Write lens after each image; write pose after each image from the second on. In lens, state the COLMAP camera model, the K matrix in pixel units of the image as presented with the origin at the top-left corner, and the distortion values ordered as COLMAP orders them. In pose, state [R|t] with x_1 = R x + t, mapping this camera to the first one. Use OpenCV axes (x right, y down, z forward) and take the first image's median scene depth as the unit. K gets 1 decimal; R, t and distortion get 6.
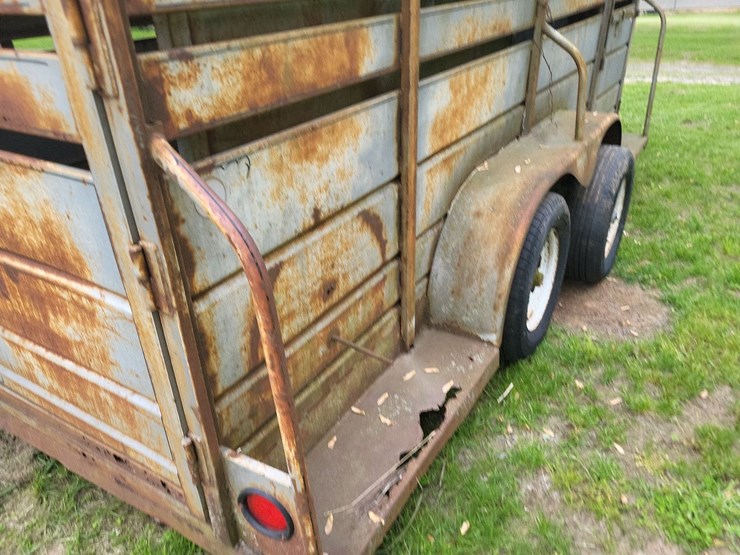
lens RADIAL K [[555.4, 0, 375.9], [0, 555.4, 266.2], [0, 0, 1]] dist [0.042889, -0.010184]
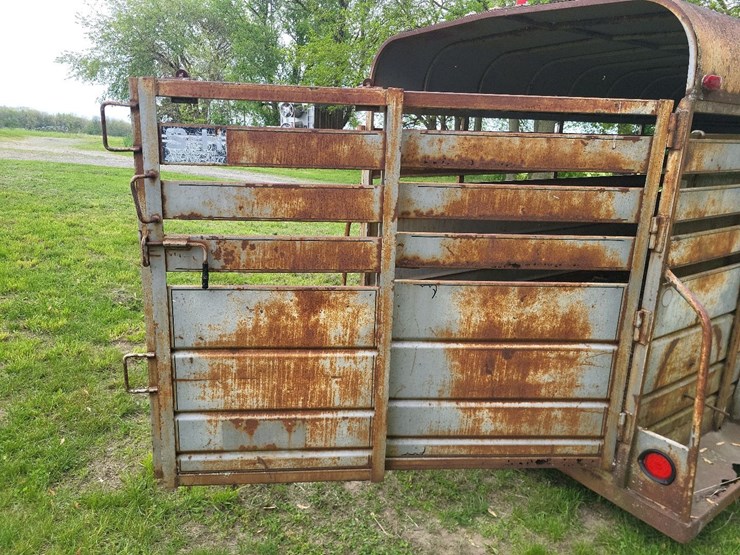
lens RADIAL K [[597.8, 0, 368.5], [0, 597.8, 275.9], [0, 0, 1]] dist [0.057430, -0.003574]
pose [[0.806641, -0.098128, 0.582839, -1.733021], [0.227230, 0.961819, -0.152550, -0.028834], [-0.545616, 0.255492, 0.798140, -0.279081]]
